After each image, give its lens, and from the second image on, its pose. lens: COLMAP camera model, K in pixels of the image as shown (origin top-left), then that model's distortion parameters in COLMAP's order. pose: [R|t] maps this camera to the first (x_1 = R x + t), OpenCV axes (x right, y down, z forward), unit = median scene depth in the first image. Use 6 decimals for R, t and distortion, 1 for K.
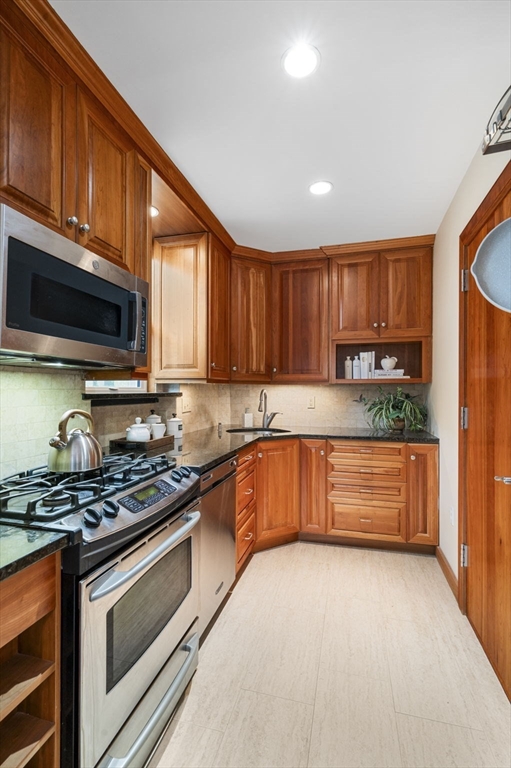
lens RADIAL K [[365.5, 0, 252.9], [0, 365.5, 387.2], [0, 0, 1]] dist [-0.002150, -0.001133]
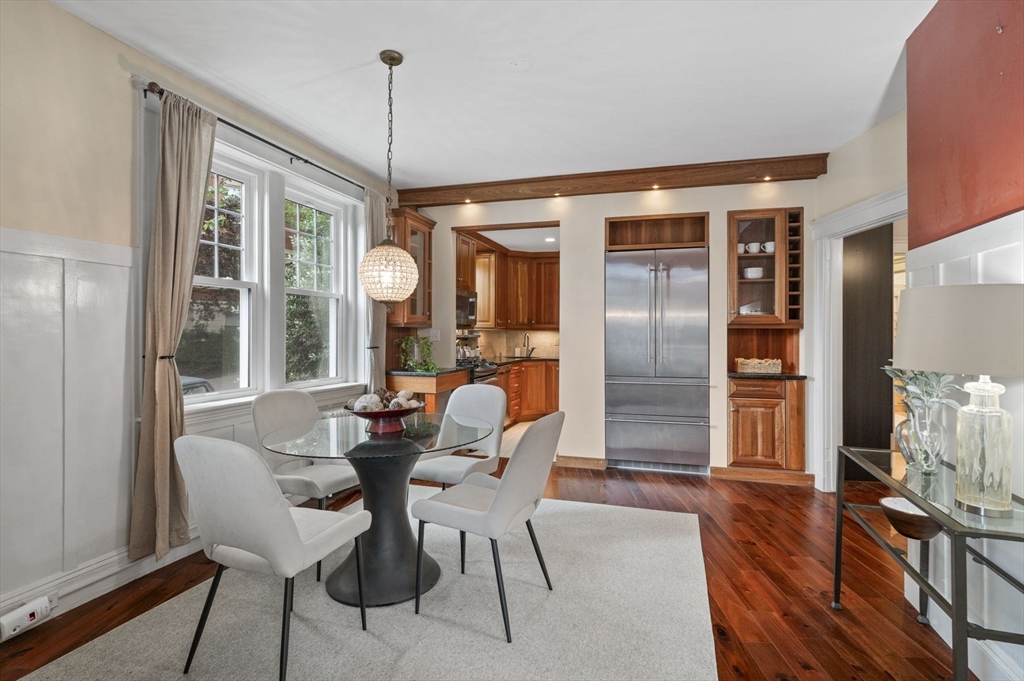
lens RADIAL K [[506.7, 0, 515.7], [0, 506.7, 331.1], [0, 0, 1]] dist [-0.003999, -0.000928]
pose [[0.999555, 0.002881, -0.029695, 0.055505], [-0.002827, 0.999994, 0.001865, -0.010224], [0.029700, -0.001780, 0.999557, -1.501727]]
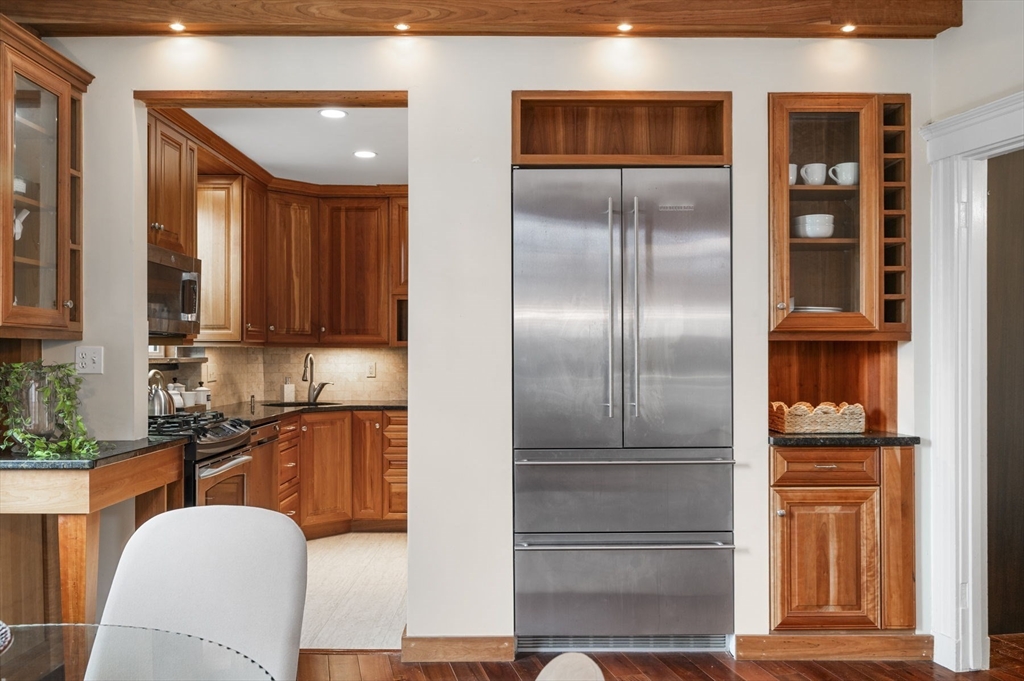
lens RADIAL K [[832.3, 0, 514.3], [0, 832.3, 351.7], [0, 0, 1]] dist [-0.001579, -0.003391]
pose [[0.965741, -0.001483, 0.259503, -0.010606], [0.000288, 0.999989, 0.004642, -0.007375], [-0.259507, -0.004409, 0.965731, -1.004153]]
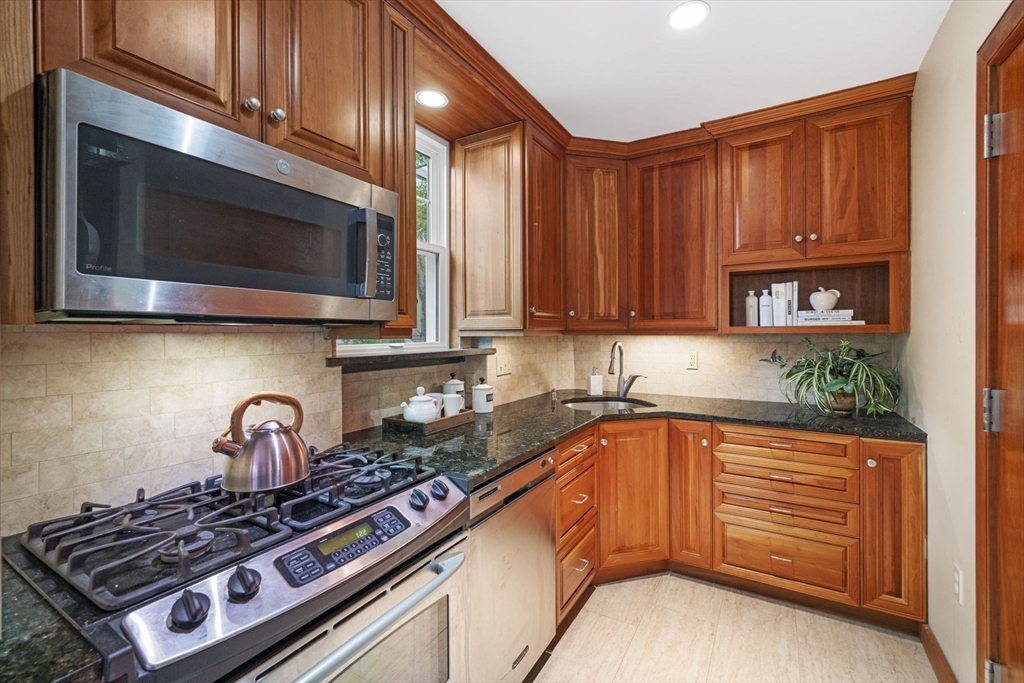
lens RADIAL K [[439.7, 0, 514.1], [0, 439.7, 331.7], [0, 0, 1]] dist [0.000140, -0.000039]
pose [[0.963587, -0.007184, -0.267297, 0.074434], [0.008677, 0.999953, 0.004404, -0.021812], [0.267253, -0.006563, 0.963604, 0.165709]]
